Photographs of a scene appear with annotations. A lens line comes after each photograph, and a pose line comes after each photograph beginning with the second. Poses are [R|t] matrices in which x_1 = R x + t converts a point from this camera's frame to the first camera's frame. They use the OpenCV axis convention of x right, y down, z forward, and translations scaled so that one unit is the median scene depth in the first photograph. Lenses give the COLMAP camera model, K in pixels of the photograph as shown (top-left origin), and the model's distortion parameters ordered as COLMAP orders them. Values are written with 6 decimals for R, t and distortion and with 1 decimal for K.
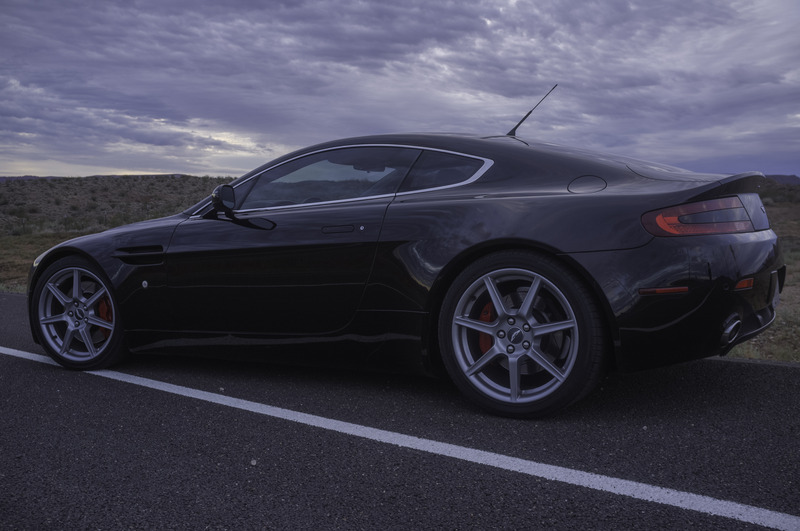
lens RADIAL K [[800.6, 0, 399.9], [0, 800.6, 249.7], [0, 0, 1]] dist [-0.045800, 0.017373]
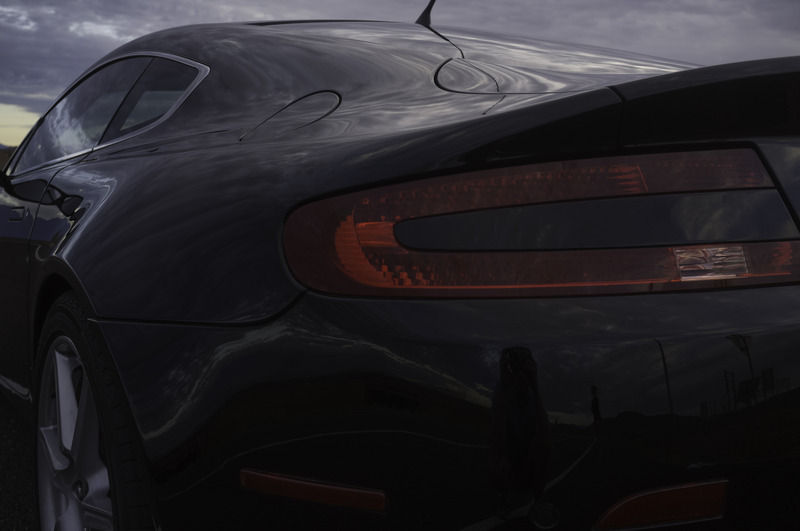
lens RADIAL K [[800.6, 0, 399.9], [0, 800.6, 249.7], [0, 0, 1]] dist [-0.045800, 0.017373]
pose [[0.902541, 0.048059, -0.427915, 0.394474], [-0.023132, 0.997729, 0.063266, -0.041562], [0.429983, -0.047202, 0.901602, 0.645925]]
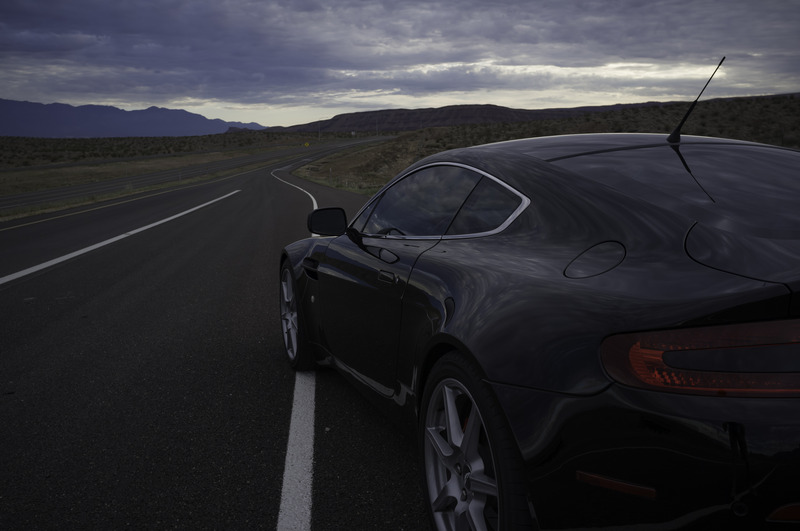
lens RADIAL K [[800.6, 0, 399.9], [0, 800.6, 249.7], [0, 0, 1]] dist [-0.045800, 0.017373]
pose [[0.740456, 0.072828, -0.668147, 0.478028], [-0.009183, 0.995115, 0.098291, -0.133613], [0.672042, -0.066645, 0.737508, 0.431378]]
